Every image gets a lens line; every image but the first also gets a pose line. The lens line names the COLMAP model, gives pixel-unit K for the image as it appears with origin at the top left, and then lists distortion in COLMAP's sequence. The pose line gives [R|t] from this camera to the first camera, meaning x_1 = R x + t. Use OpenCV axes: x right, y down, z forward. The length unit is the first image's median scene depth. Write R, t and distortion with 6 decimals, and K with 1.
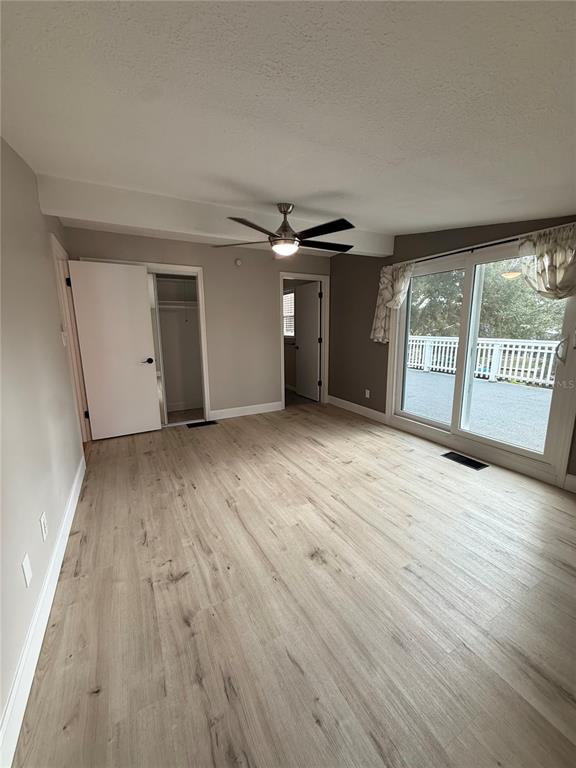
lens RADIAL K [[307.1, 0, 286.2], [0, 307.1, 383.8], [0, 0, 1]] dist [-0.001370, -0.000116]
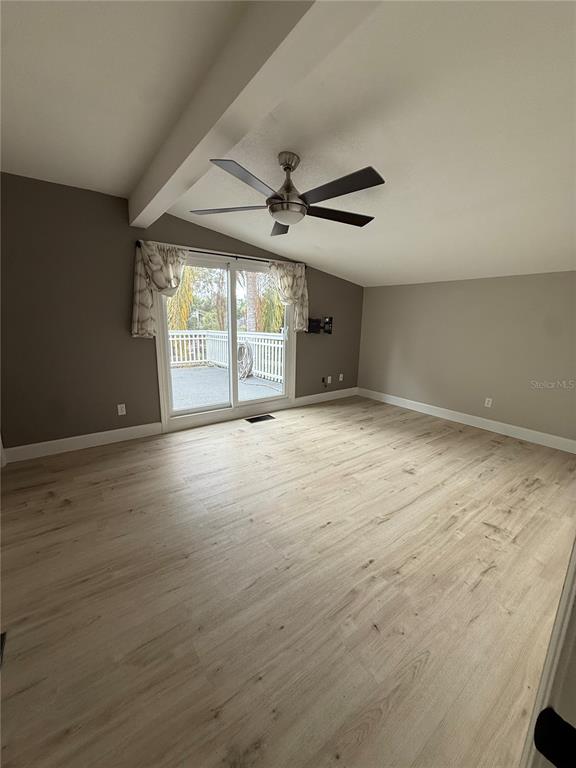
lens RADIAL K [[307.1, 0, 285.7], [0, 307.1, 386.0], [0, 0, 1]] dist [-0.001370, -0.000116]
pose [[-0.150639, -0.206150, 0.966856, -0.919689], [0.167141, 0.958626, 0.230436, -0.234047], [-0.974357, 0.196314, -0.109950, 1.296161]]
